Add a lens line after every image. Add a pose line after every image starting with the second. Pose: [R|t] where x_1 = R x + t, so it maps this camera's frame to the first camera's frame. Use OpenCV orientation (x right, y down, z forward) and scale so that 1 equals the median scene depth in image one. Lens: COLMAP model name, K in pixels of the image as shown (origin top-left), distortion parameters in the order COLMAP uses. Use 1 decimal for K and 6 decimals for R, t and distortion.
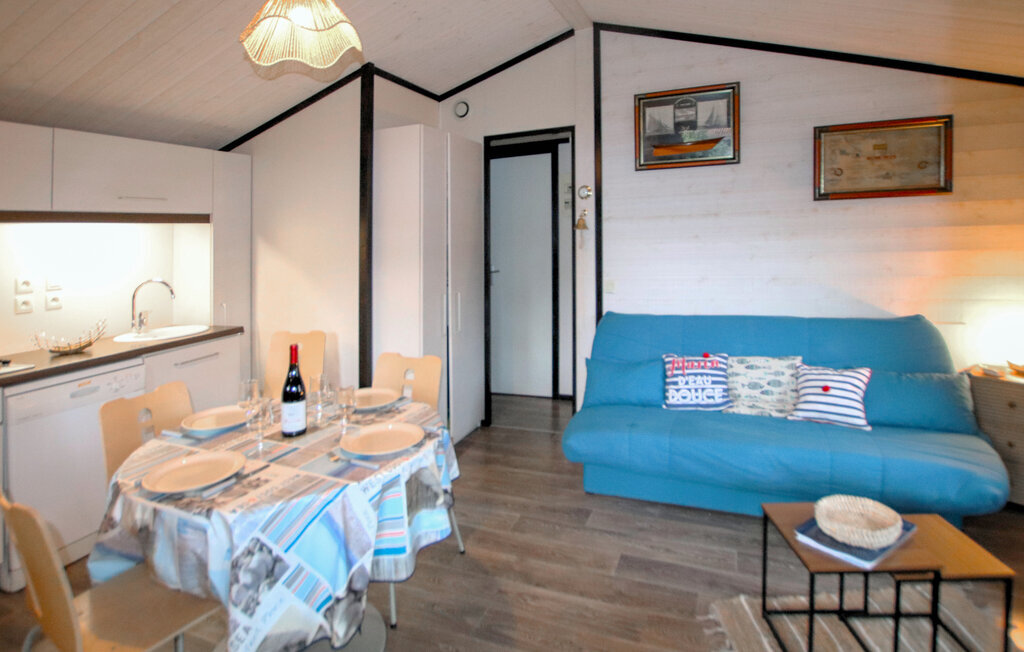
lens RADIAL K [[518.8, 0, 505.0], [0, 518.8, 321.2], [0, 0, 1]] dist [-0.009849, -0.004047]
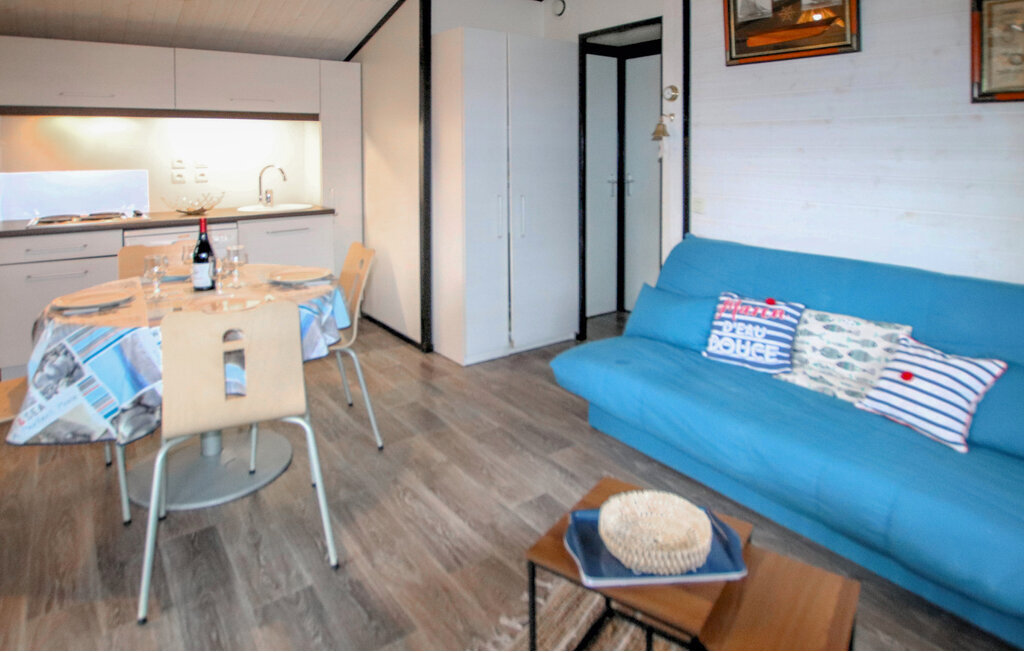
lens RADIAL K [[518.8, 0, 534.4], [0, 518.8, 252.0], [0, 0, 1]] dist [-0.009849, -0.004047]
pose [[0.876883, 0.130400, -0.462679, 0.437034], [-0.111344, 0.991425, 0.068397, -0.023023], [0.467631, -0.008460, 0.883883, 0.143763]]
